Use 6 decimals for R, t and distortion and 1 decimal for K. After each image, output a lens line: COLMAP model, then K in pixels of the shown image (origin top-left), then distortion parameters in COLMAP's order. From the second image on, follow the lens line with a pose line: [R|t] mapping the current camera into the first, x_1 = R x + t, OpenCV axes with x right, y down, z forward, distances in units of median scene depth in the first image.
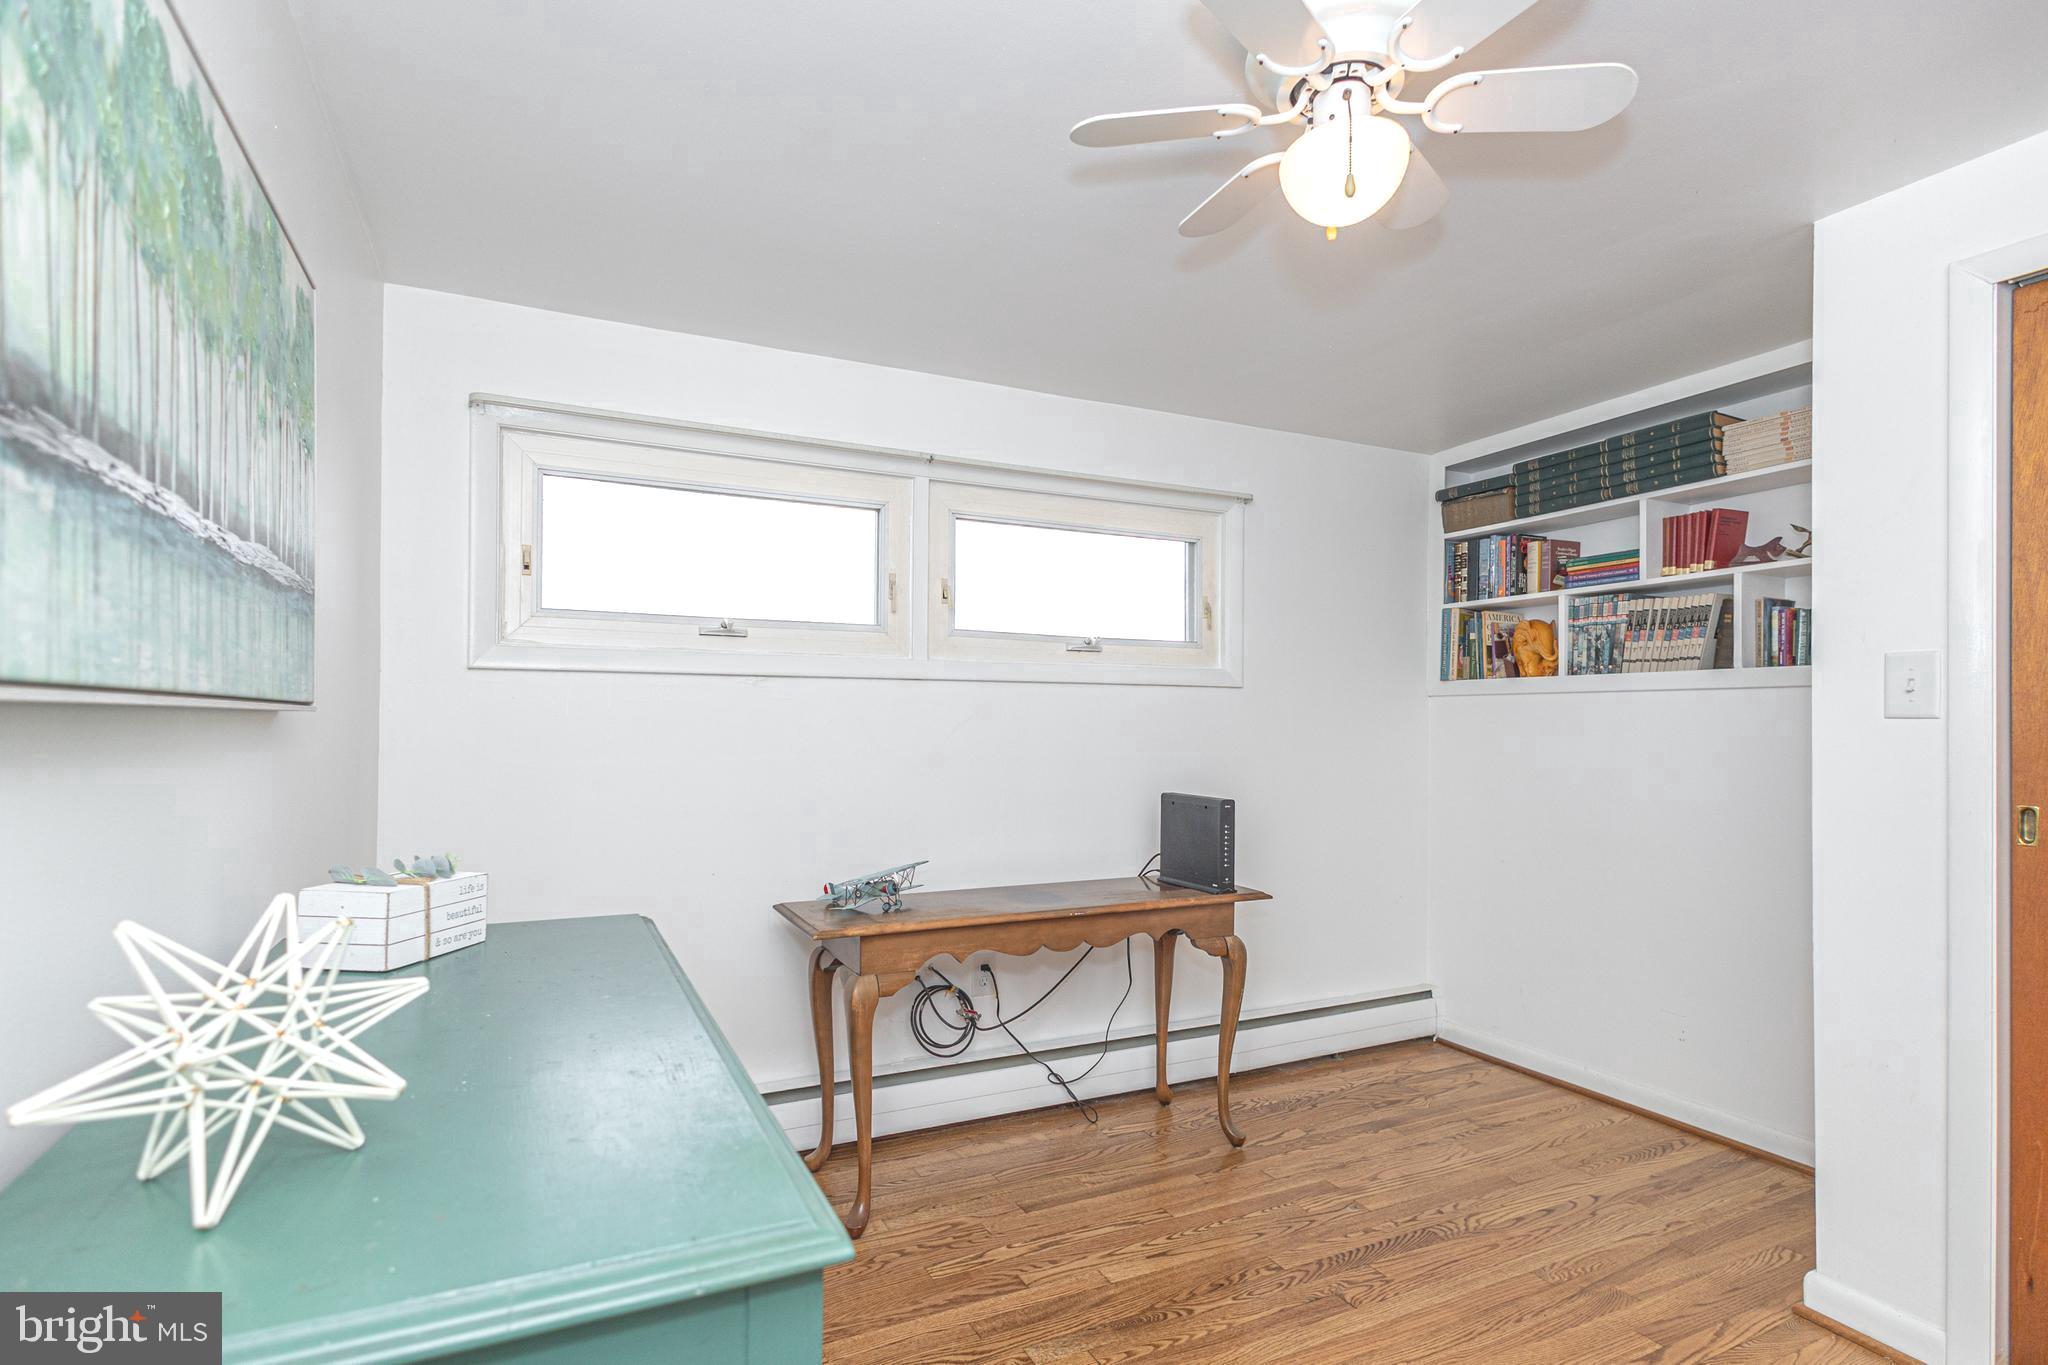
lens RADIAL K [[991.1, 0, 1019.1], [0, 991.1, 727.6], [0, 0, 1]] dist [0.022368, -0.000075]
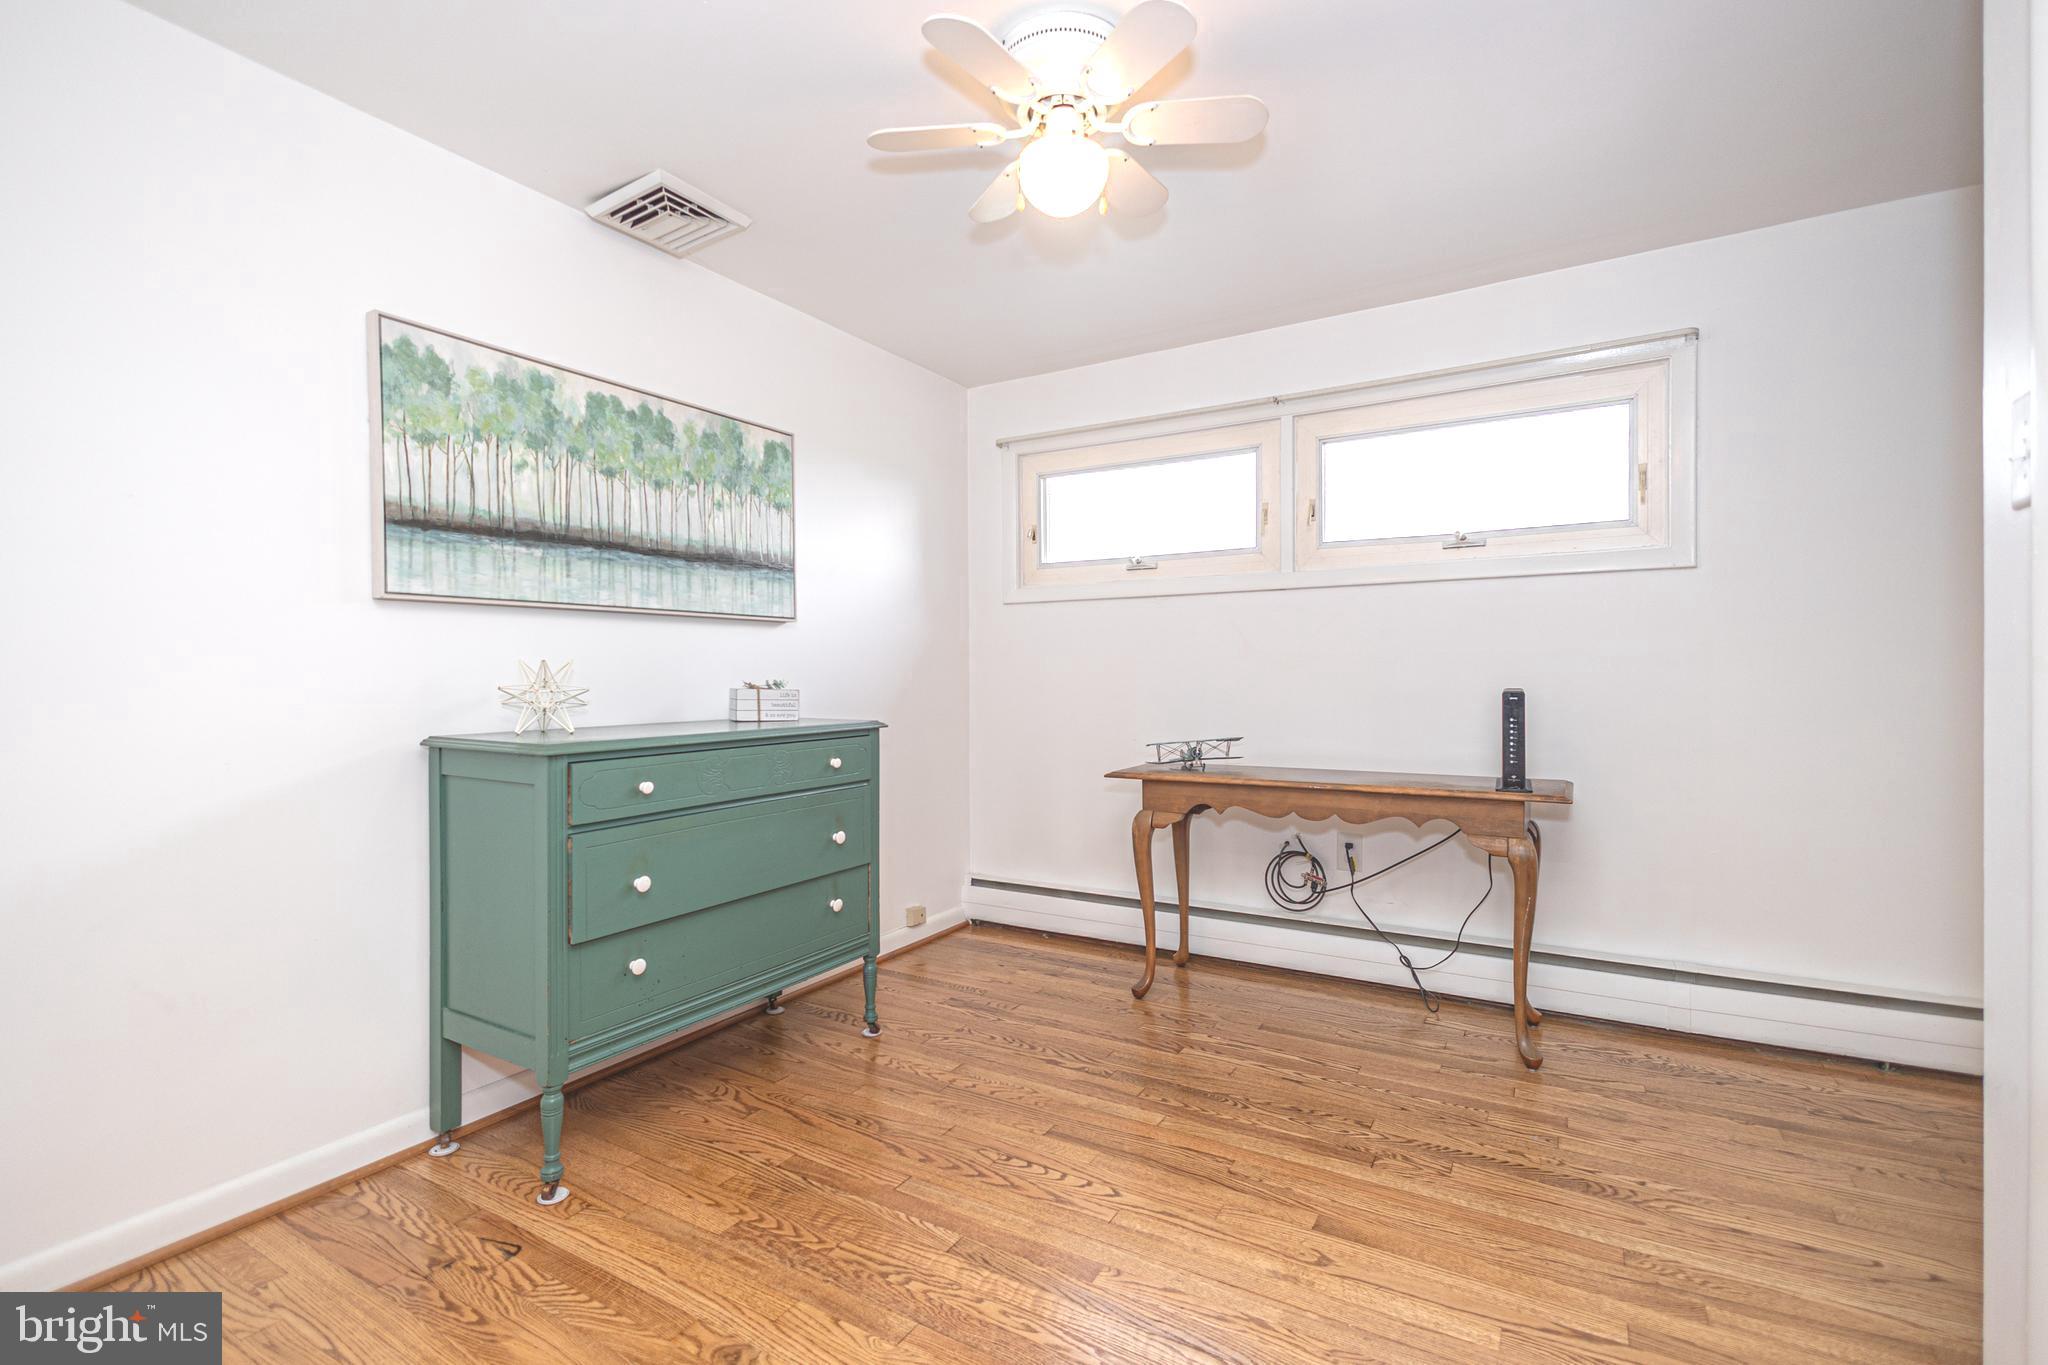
lens RADIAL K [[966.9, 0, 1024.0], [0, 966.9, 682.5], [0, 0, 1]] dist [0.050720, -0.000256]
pose [[0.553599, 0.000209, -0.832783, 0.716290], [0.004905, 0.999982, 0.003512, 0.058907], [0.832769, -0.006029, 0.553588, 0.109849]]
